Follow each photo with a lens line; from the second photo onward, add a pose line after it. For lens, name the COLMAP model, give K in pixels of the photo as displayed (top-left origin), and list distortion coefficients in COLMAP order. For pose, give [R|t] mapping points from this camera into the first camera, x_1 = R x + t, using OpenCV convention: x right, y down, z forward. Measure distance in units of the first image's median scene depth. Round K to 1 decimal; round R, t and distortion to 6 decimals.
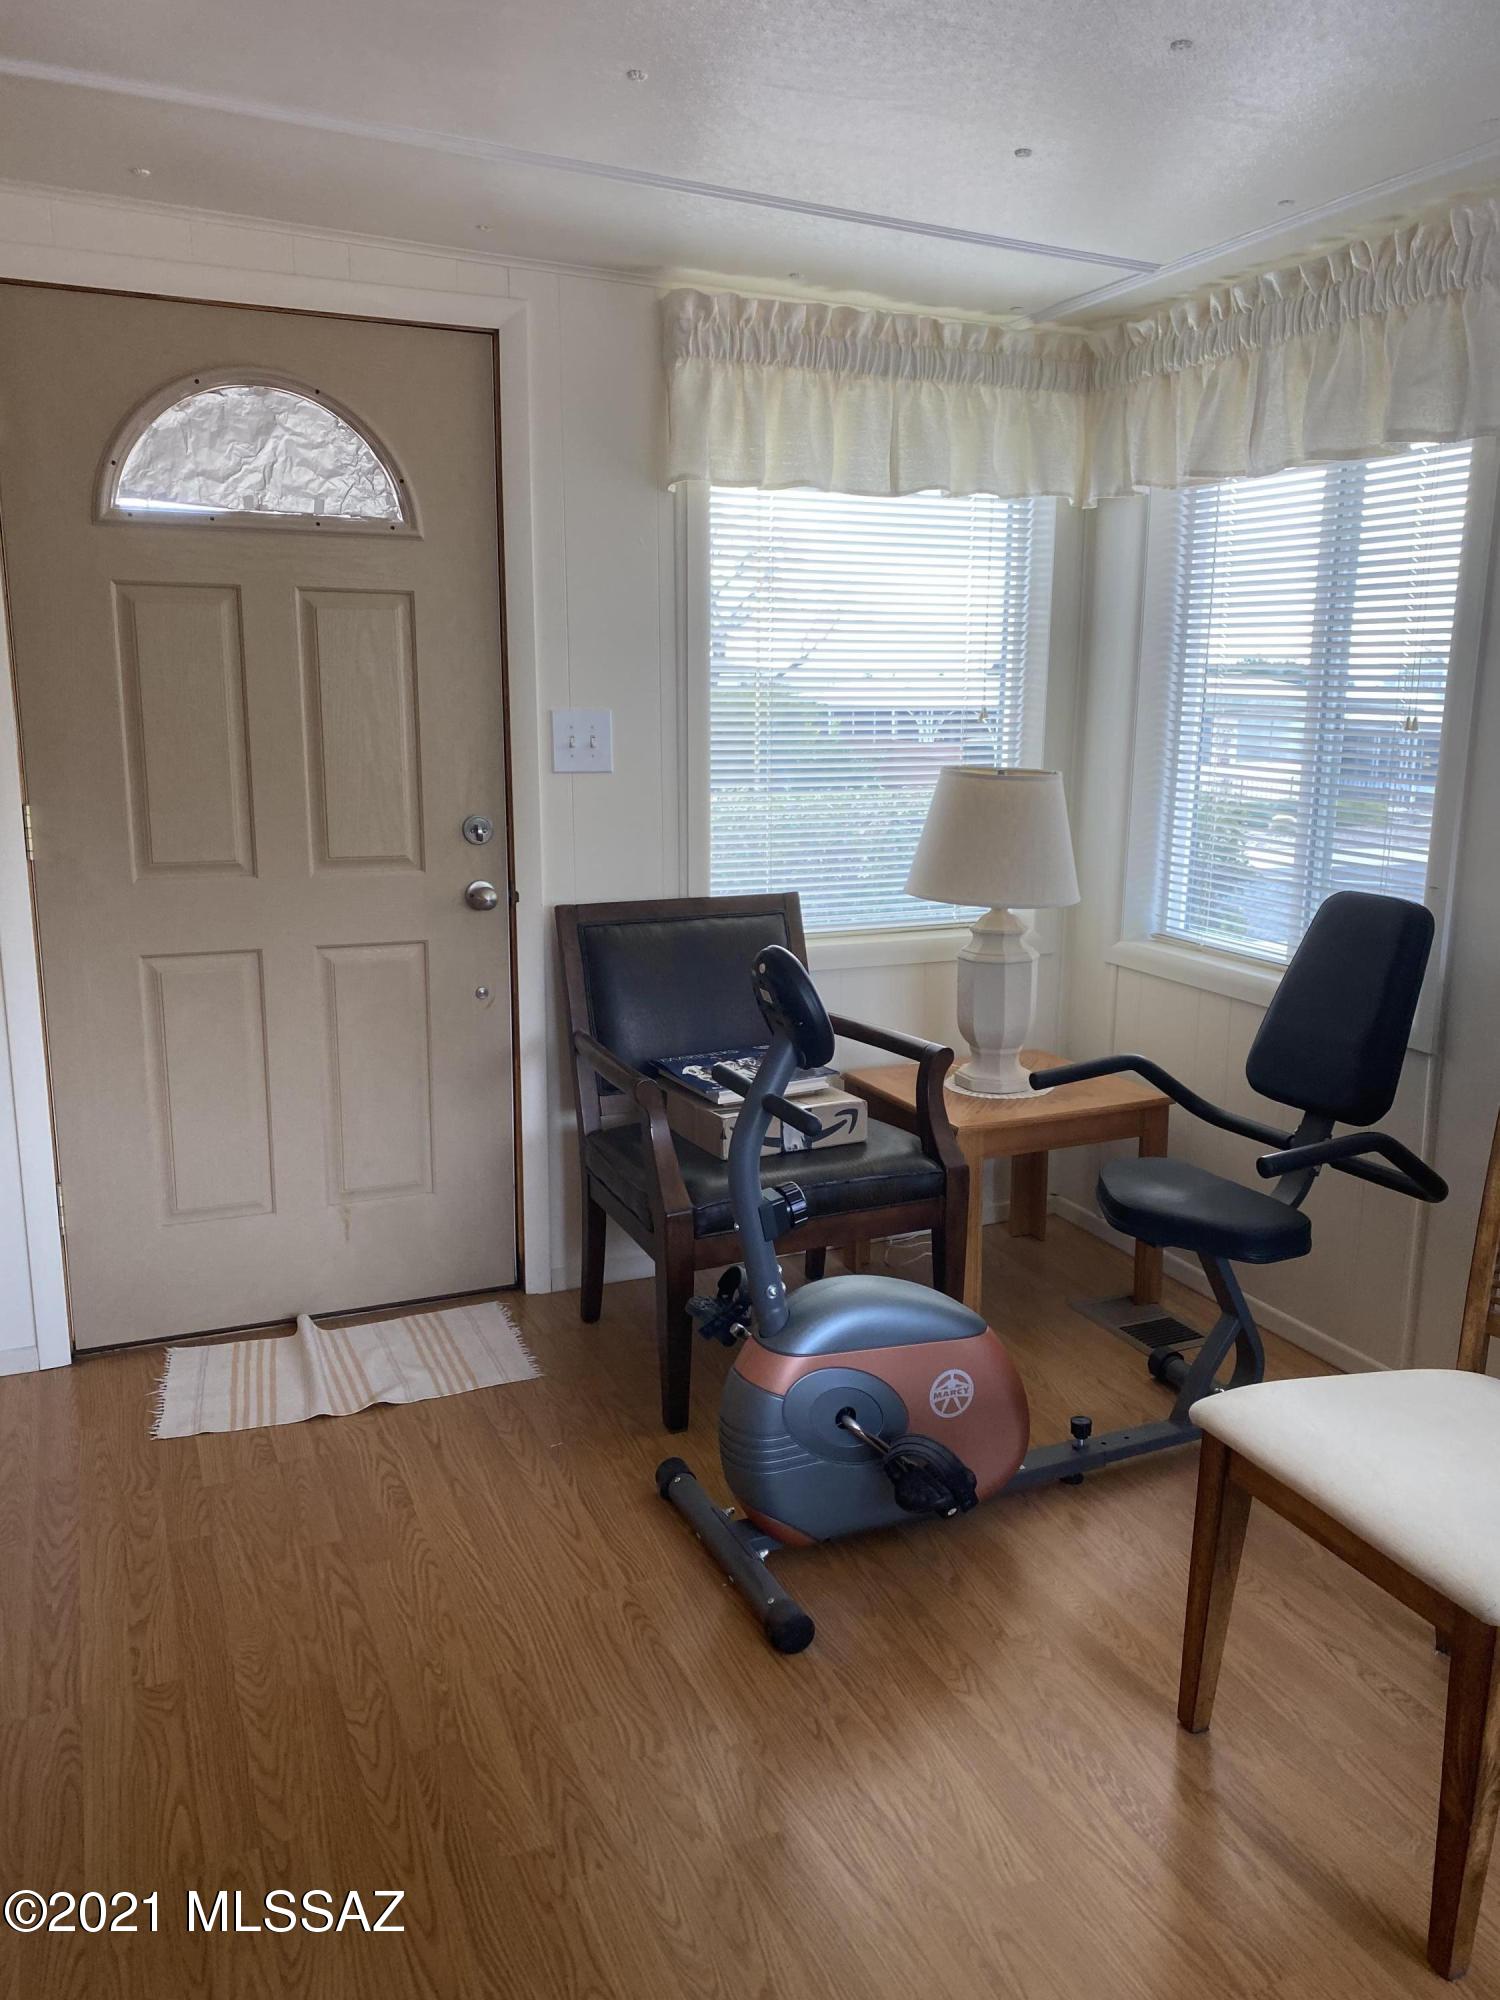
lens RADIAL K [[1500.7, 0, 750.0], [0, 1500.7, 1000.0], [0, 0, 1]] dist [0.025111, -0.002086]
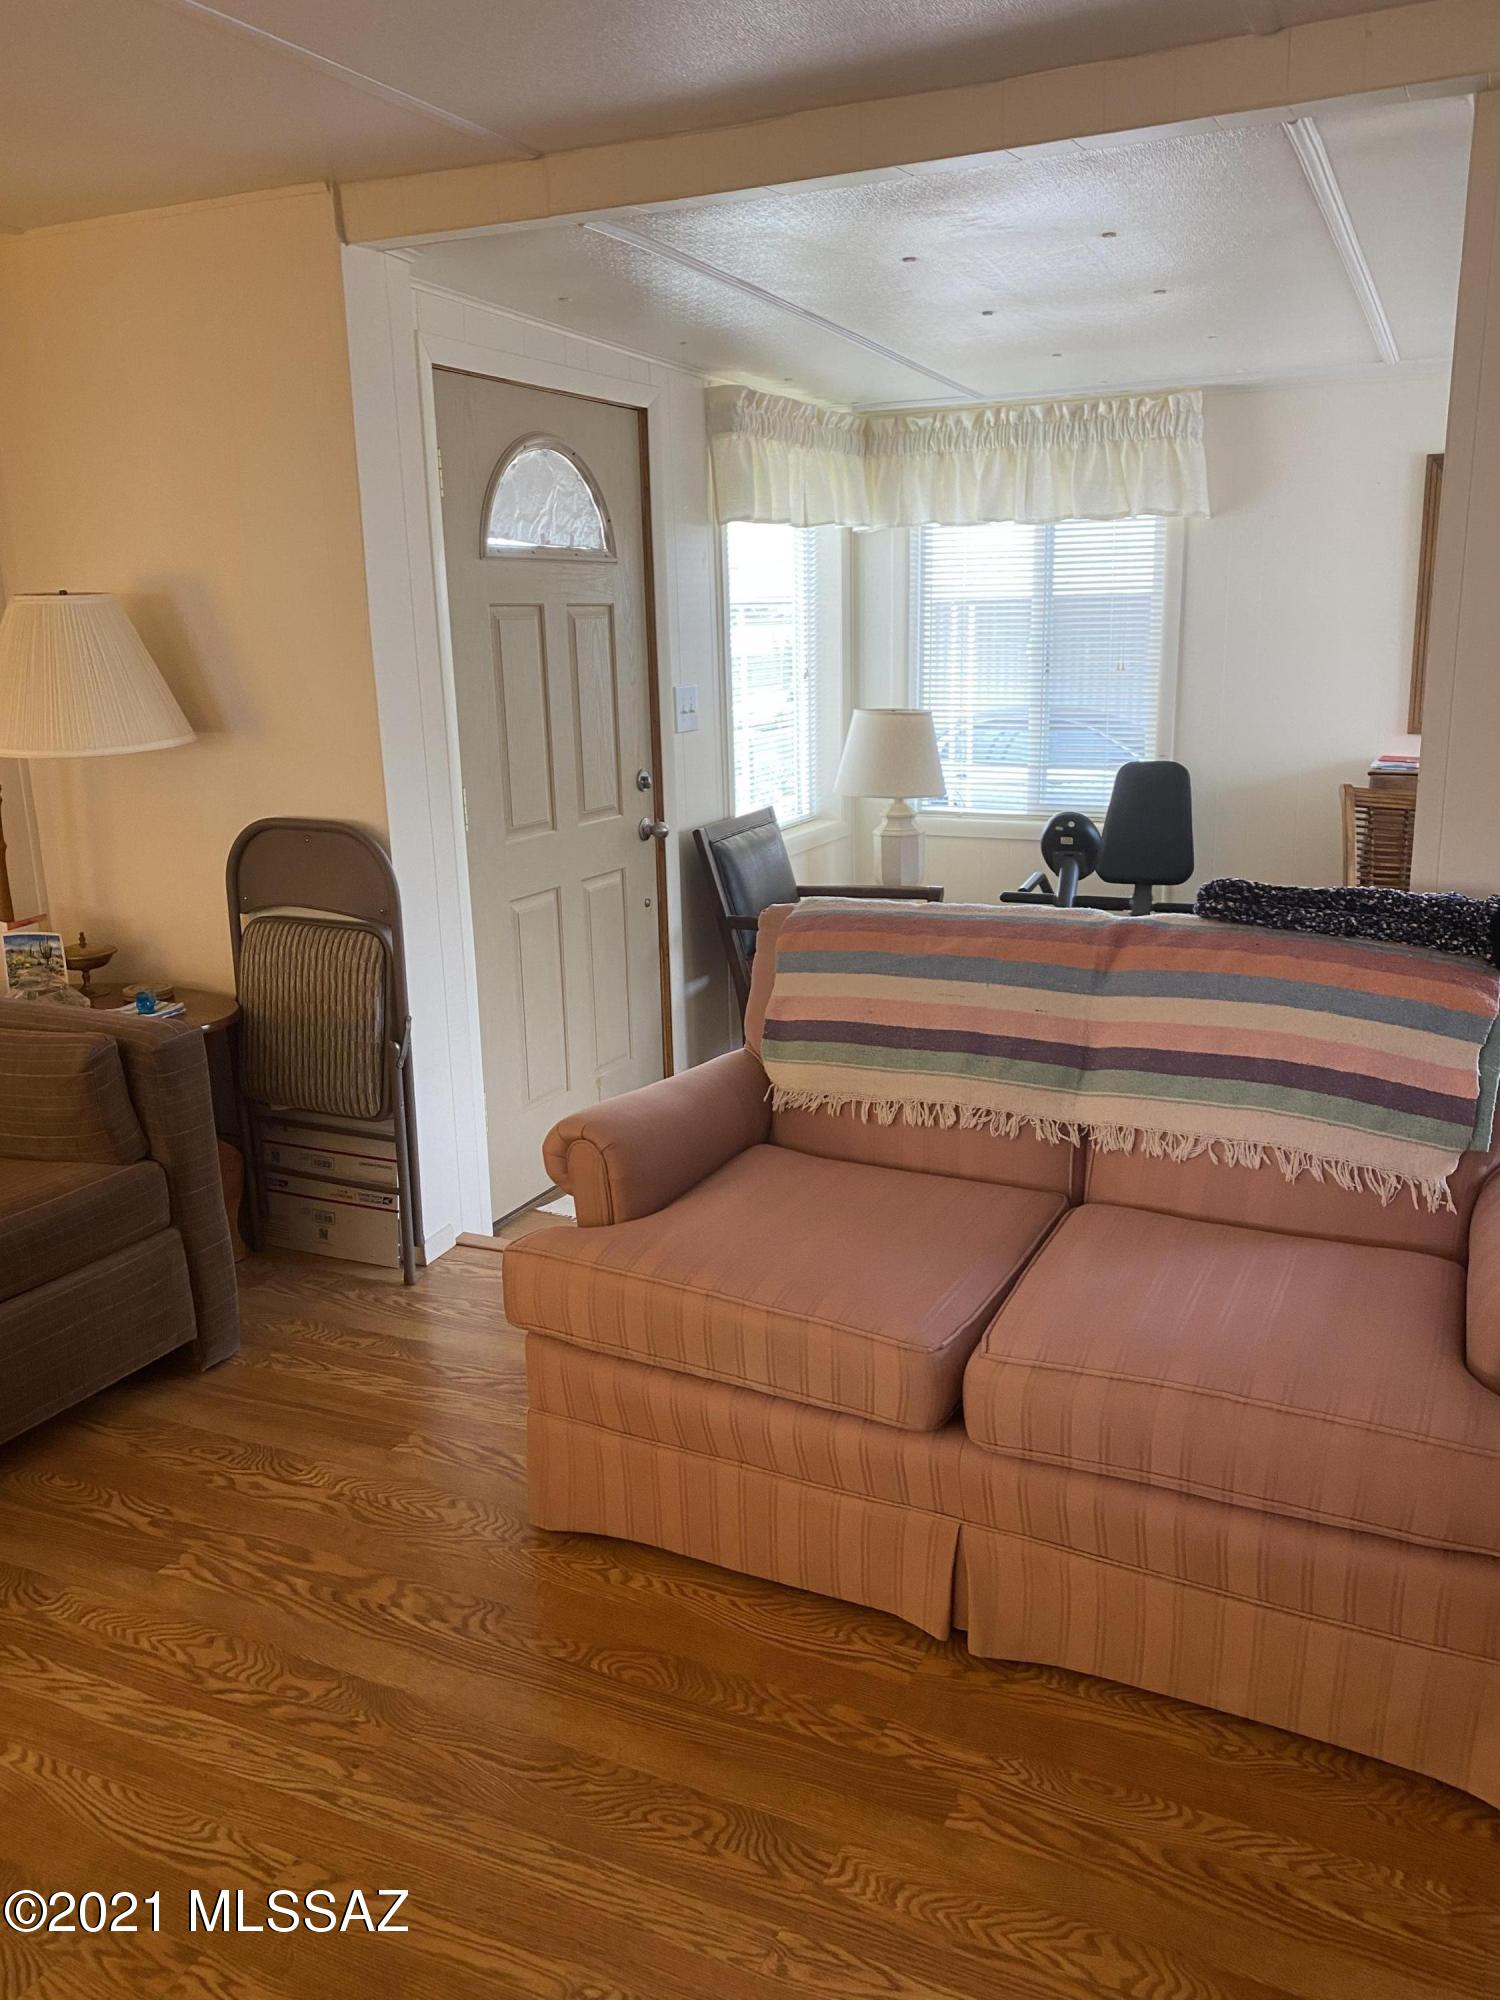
lens RADIAL K [[1500.7, 0, 750.0], [0, 1500.7, 1000.0], [0, 0, 1]] dist [0.025111, -0.002086]
pose [[0.763096, -0.187622, 0.618451, -1.016041], [0.167006, 0.981678, 0.091750, -0.029470], [-0.624334, 0.033271, 0.780448, -0.098538]]
